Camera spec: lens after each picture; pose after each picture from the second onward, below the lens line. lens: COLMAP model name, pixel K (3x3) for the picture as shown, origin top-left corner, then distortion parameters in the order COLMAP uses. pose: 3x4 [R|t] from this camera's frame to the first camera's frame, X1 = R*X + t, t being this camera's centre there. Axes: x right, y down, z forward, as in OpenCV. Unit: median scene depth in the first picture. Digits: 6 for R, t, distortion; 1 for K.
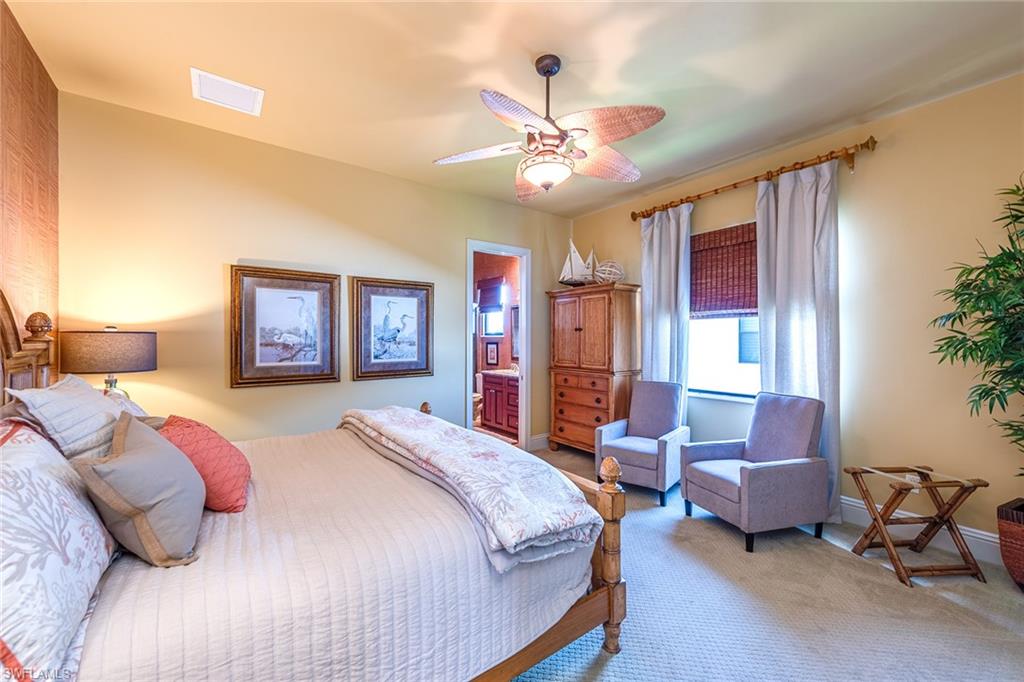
lens RADIAL K [[407.7, 0, 513.2], [0, 407.7, 339.2], [0, 0, 1]] dist [0.000210, -0.000494]
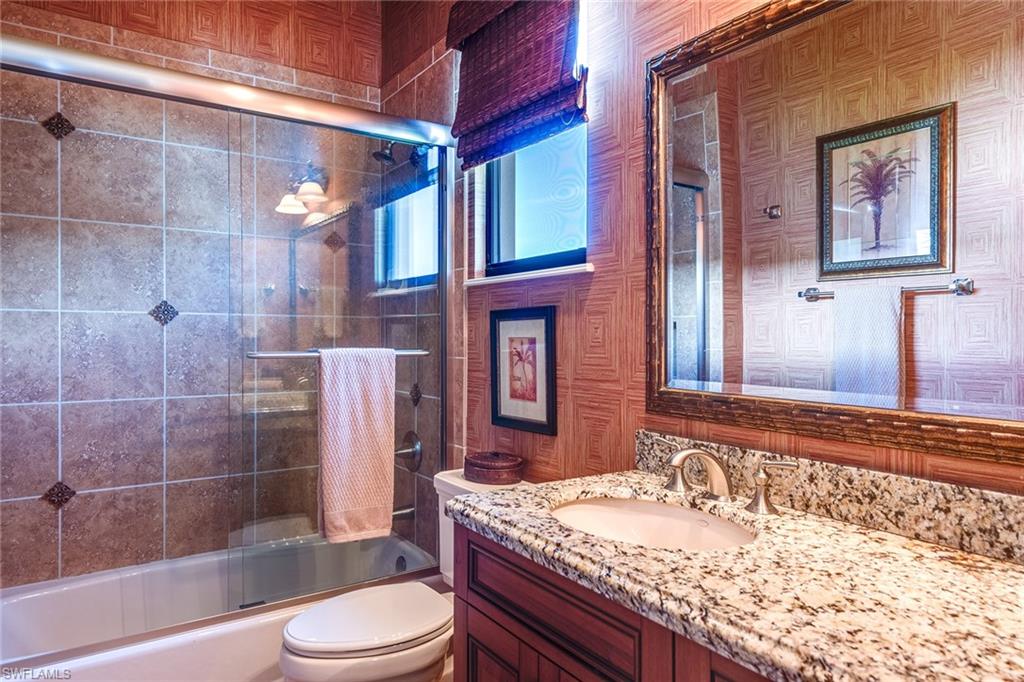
lens RADIAL K [[651.5, 0, 512.3], [0, 651.5, 340.5], [0, 0, 1]] dist [-0.000105, -0.000002]
pose [[0.998605, 0.002865, -0.052720, -0.040000], [-0.002960, 0.999994, -0.001725, 0.022703], [0.052715, 0.001878, 0.998608, 0.691441]]
